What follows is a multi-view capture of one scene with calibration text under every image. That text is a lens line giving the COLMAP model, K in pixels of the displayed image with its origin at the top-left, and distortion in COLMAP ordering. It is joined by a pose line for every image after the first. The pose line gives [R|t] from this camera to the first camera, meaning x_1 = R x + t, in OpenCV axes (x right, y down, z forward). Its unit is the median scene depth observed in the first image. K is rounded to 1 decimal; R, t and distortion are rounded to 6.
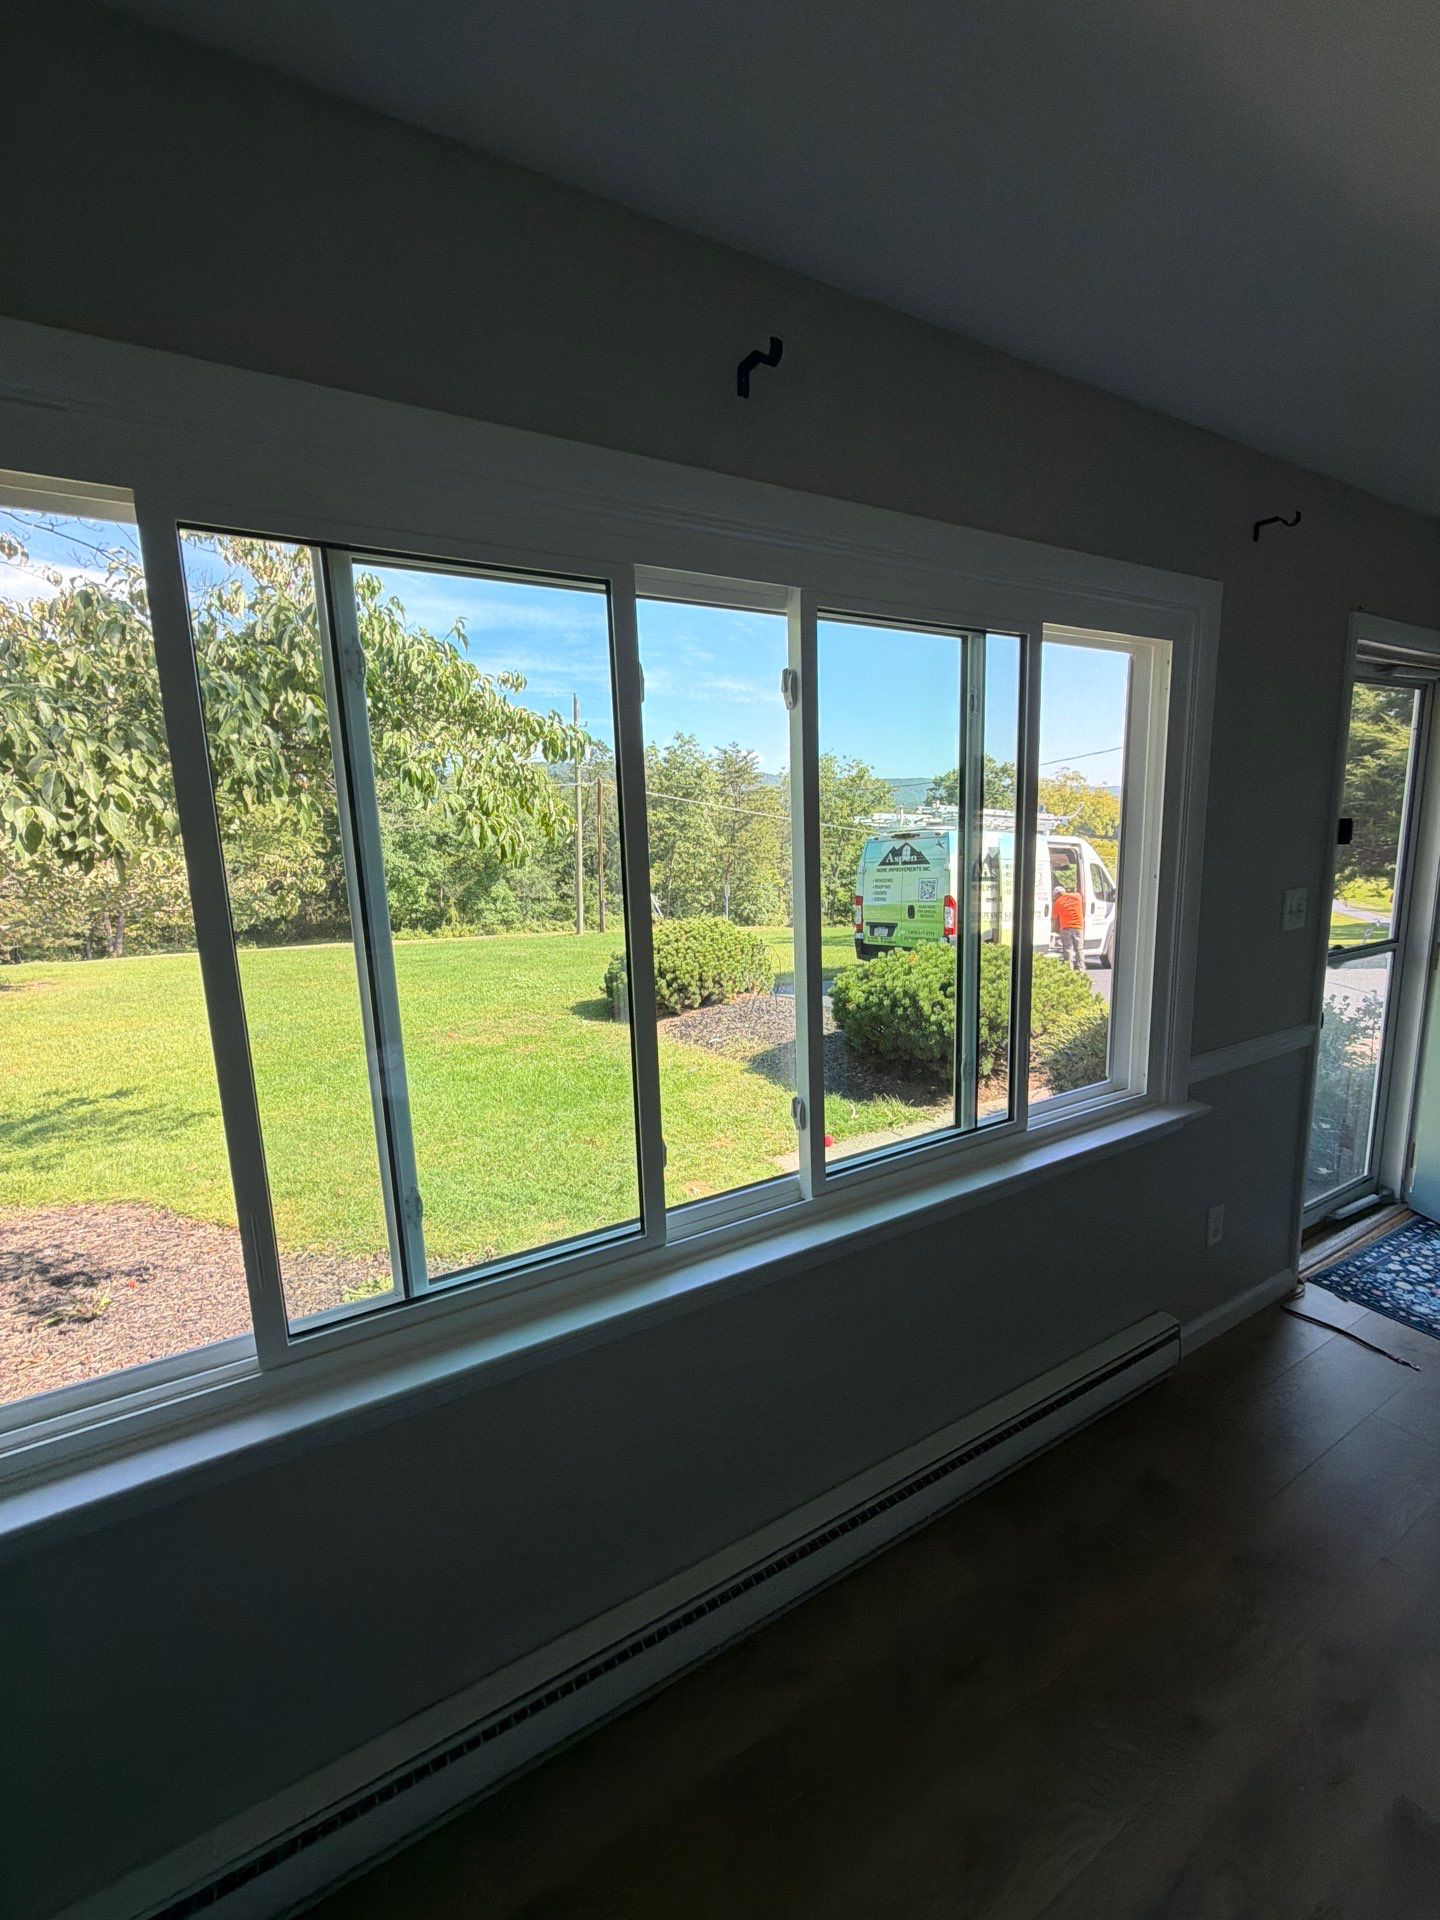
lens RADIAL K [[751.0, 0, 728.7], [0, 751.0, 967.2], [0, 0, 1]] dist [-0.000145, -0.000046]
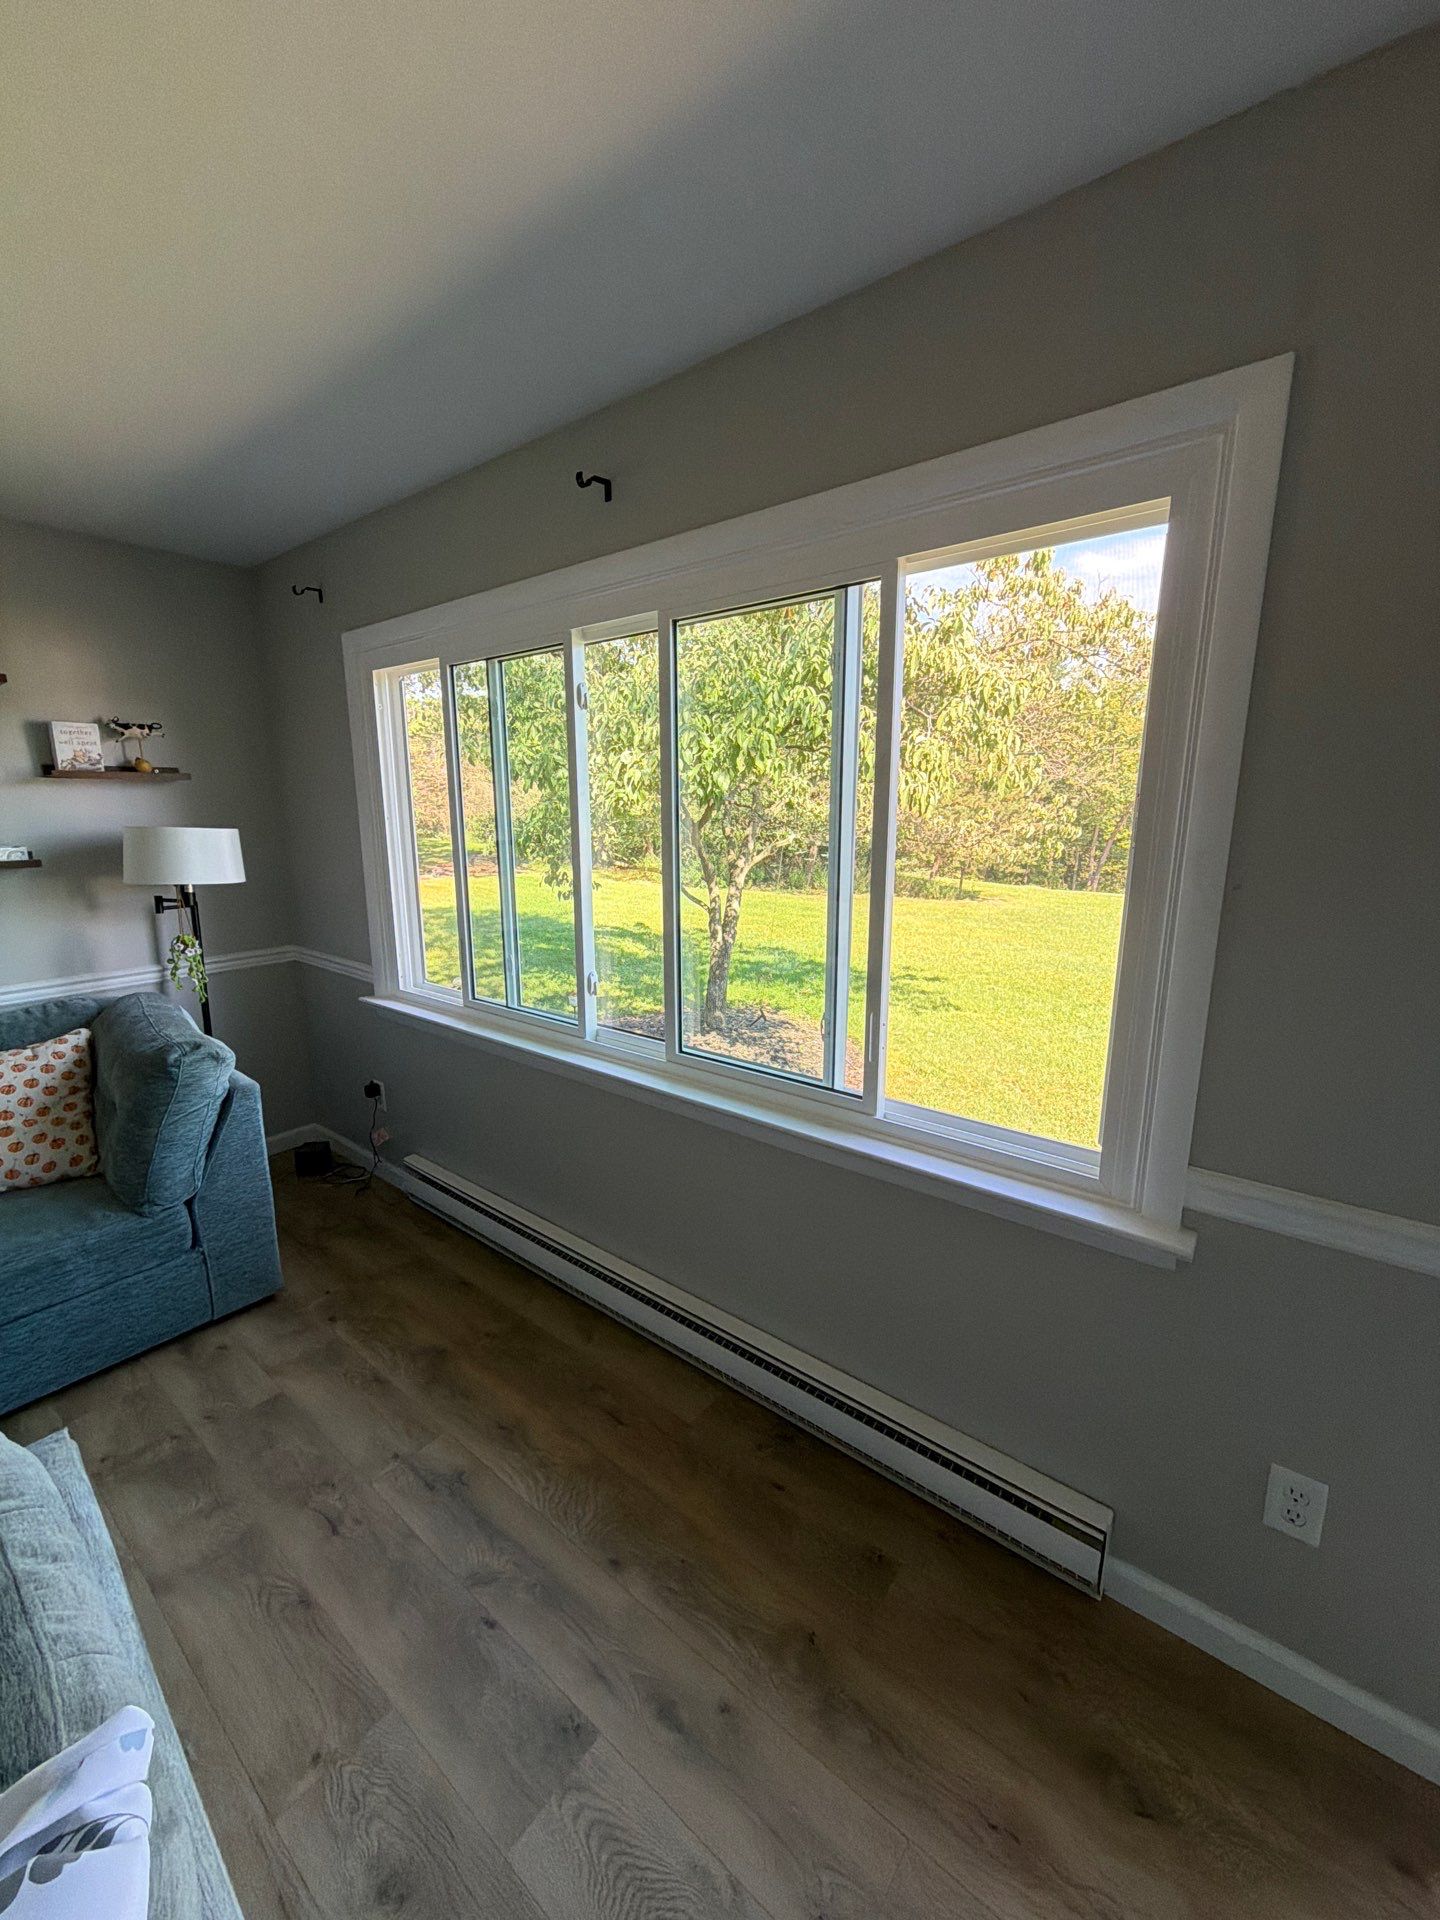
lens RADIAL K [[751.0, 0, 728.7], [0, 751.0, 967.2], [0, 0, 1]] dist [-0.000145, -0.000046]
pose [[0.378507, 0.213435, -0.900654, 1.013001], [-0.154161, 0.973996, 0.166028, -0.082528], [0.912670, 0.076003, 0.401567, 0.401056]]
